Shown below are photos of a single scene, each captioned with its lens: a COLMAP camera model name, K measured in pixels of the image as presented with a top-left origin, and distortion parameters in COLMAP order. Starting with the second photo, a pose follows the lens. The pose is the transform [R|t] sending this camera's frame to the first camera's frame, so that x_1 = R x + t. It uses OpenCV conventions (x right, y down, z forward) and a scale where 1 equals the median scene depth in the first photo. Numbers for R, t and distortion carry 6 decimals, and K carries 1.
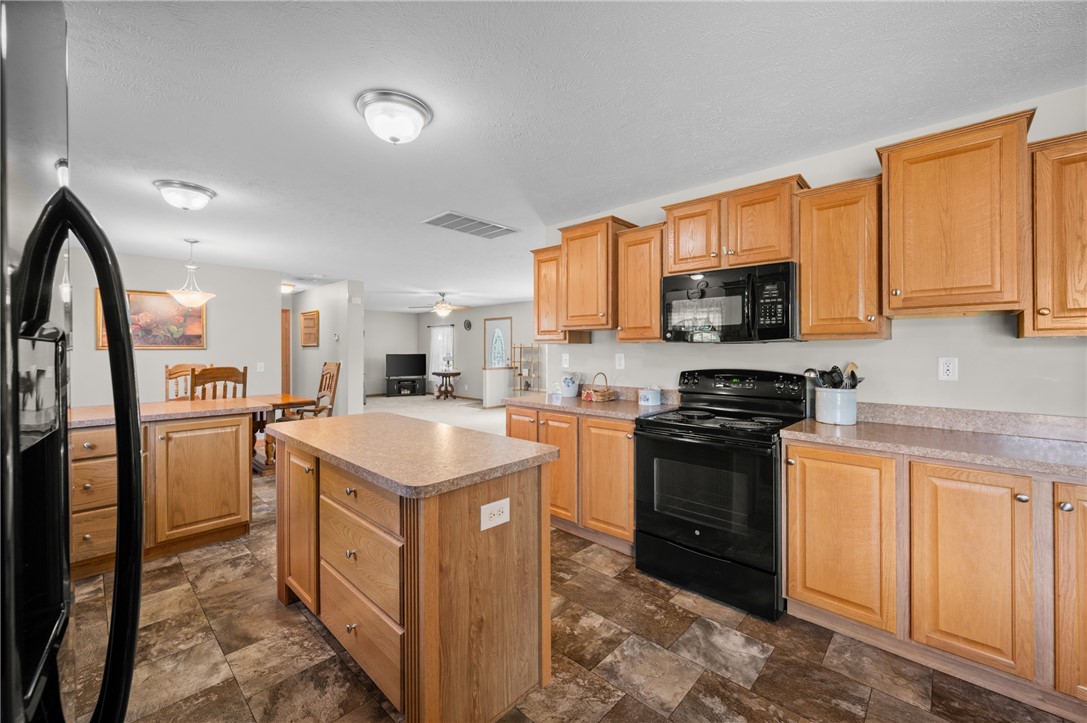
lens RADIAL K [[434.9, 0, 549.4], [0, 434.9, 350.3], [0, 0, 1]] dist [-0.002013, -0.000304]
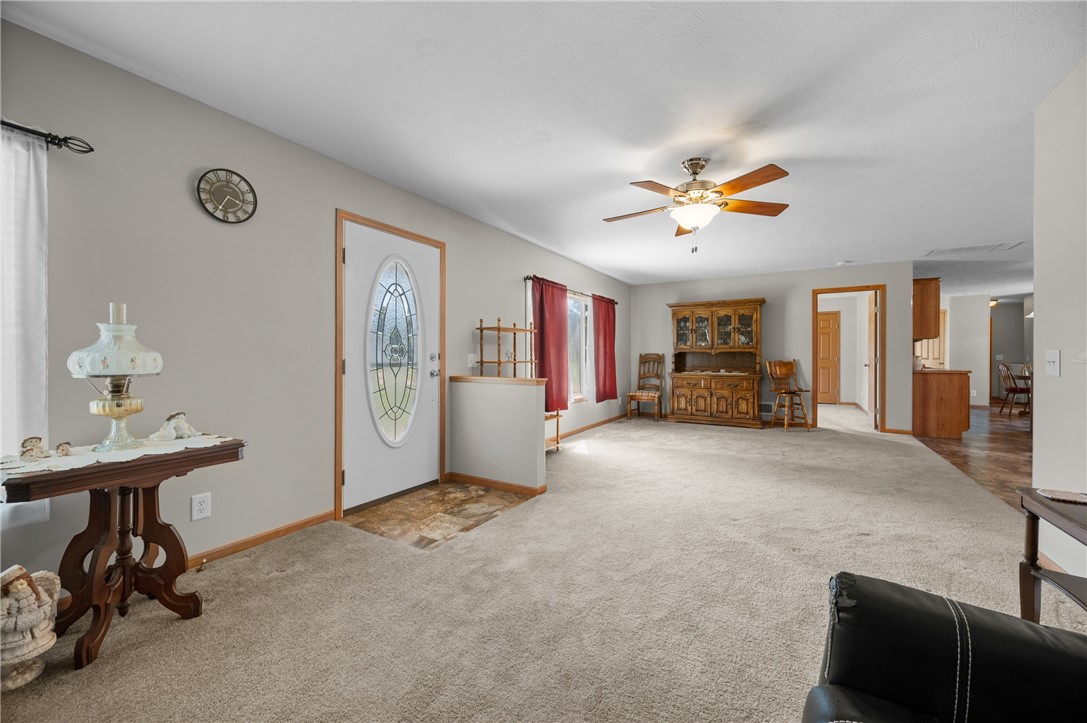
lens RADIAL K [[429.6, 0, 546.8], [0, 429.6, 358.1], [0, 0, 1]] dist [-0.002743, -0.000235]
pose [[-0.211234, -0.006623, 0.977413, -2.011346], [-0.002304, 0.999978, 0.006277, 0.081470], [-0.977433, -0.000926, -0.211244, 4.307704]]
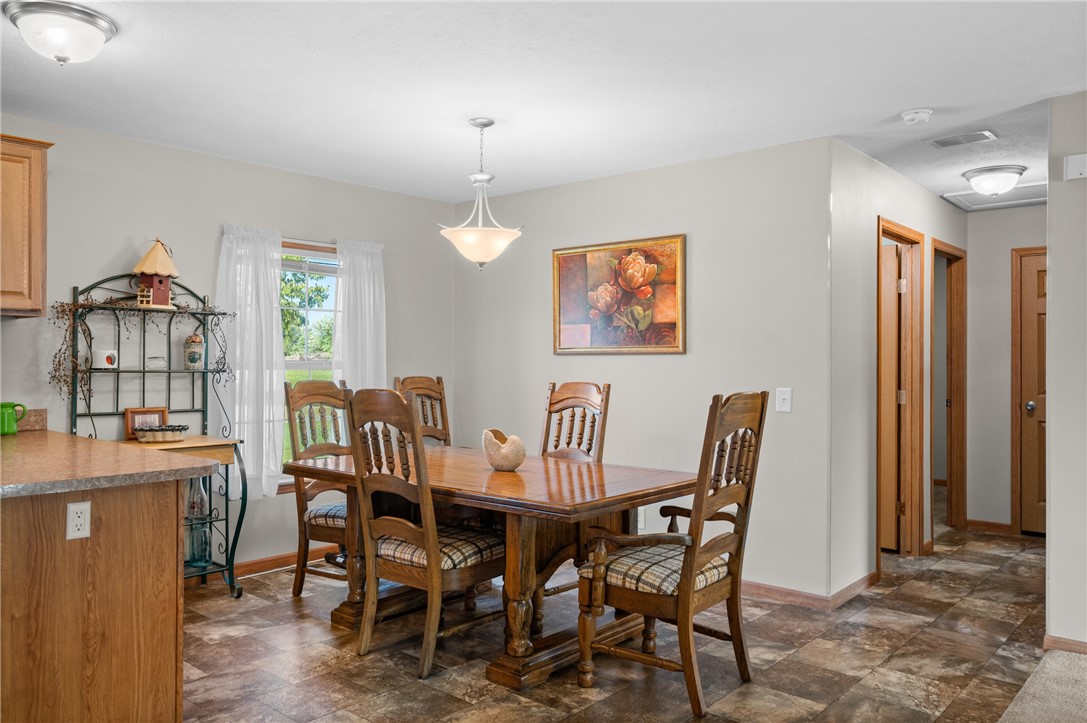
lens RADIAL K [[810.4, 0, 543.5], [0, 810.4, 361.5], [0, 0, 1]] dist [0.001146, -0.000529]
pose [[0.026433, 0.000284, -0.999651, 0.118481], [-0.004552, 0.999990, 0.000164, 0.016033], [0.999640, 0.004546, 0.026434, 1.953890]]
